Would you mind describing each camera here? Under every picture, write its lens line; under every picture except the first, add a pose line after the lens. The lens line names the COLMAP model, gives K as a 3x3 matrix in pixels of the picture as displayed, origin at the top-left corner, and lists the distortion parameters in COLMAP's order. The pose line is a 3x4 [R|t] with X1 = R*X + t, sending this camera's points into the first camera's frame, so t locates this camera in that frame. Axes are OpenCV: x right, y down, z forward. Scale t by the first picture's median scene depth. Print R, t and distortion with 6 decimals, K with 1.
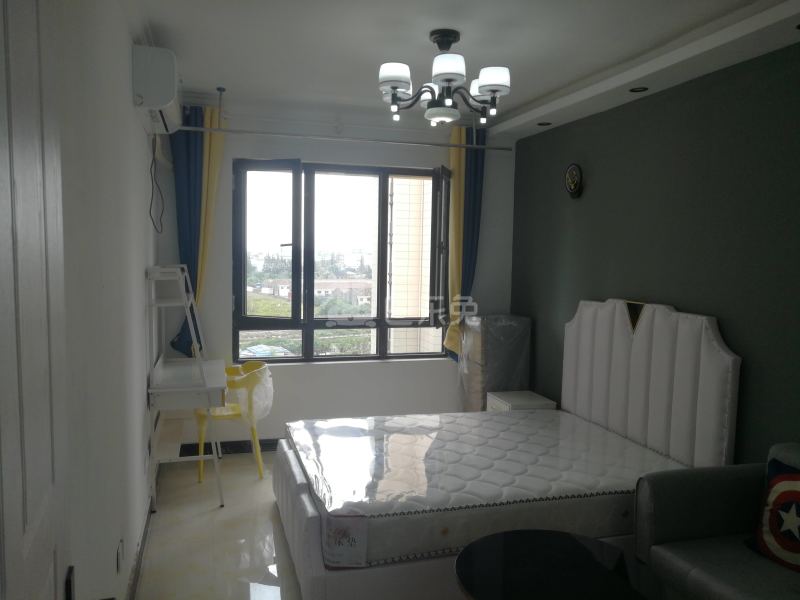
lens RADIAL K [[629.8, 0, 411.8], [0, 629.8, 303.2], [0, 0, 1]] dist [-0.010603, 0.049298]
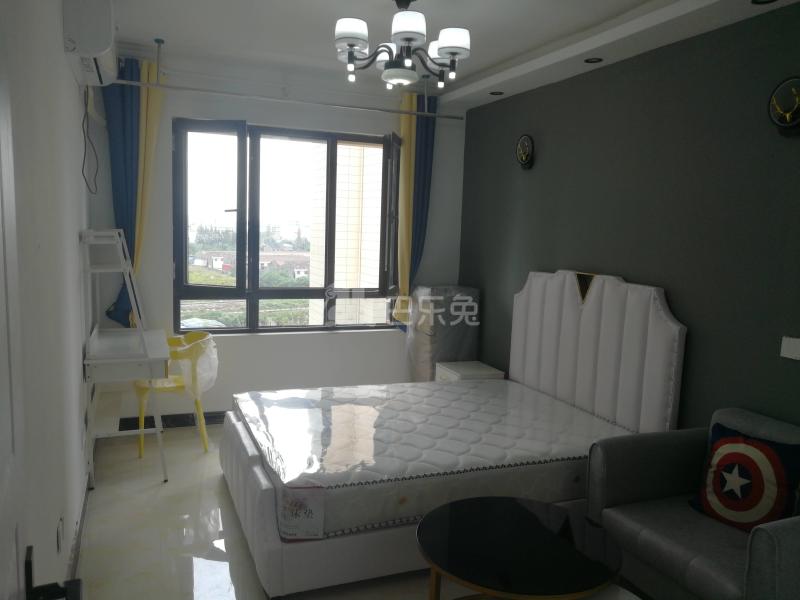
lens RADIAL K [[629.8, 0, 411.8], [0, 629.8, 303.2], [0, 0, 1]] dist [-0.010603, 0.049298]
pose [[0.995153, 0.005067, 0.098208, -0.022536], [-0.009147, 0.999112, 0.041135, 0.007618], [-0.097912, -0.041834, 0.994315, 0.017599]]
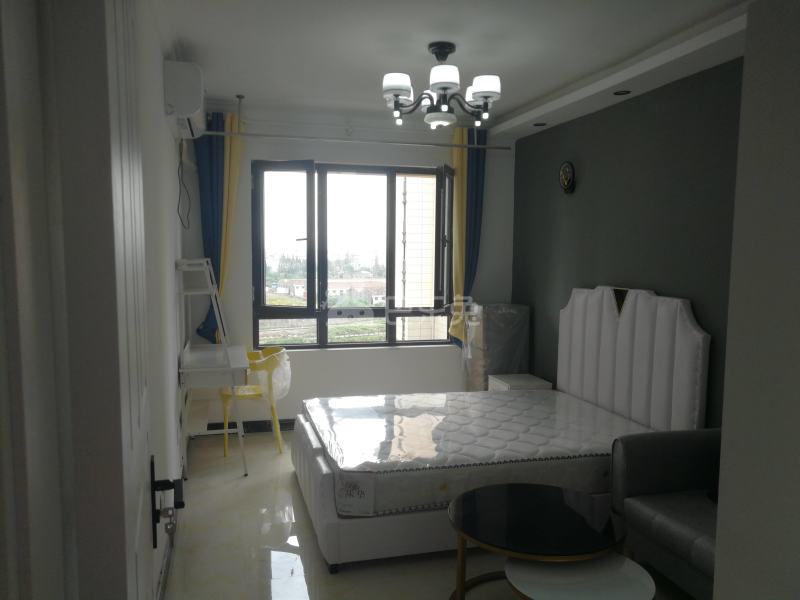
lens RADIAL K [[626.7, 0, 416.0], [0, 626.7, 308.3], [0, 0, 1]] dist [0.005777, 0.001405]
pose [[0.999835, -0.007764, -0.016446, 0.017918], [0.007936, 0.999914, 0.010421, 0.019413], [0.016364, -0.010550, 0.999810, -0.093579]]
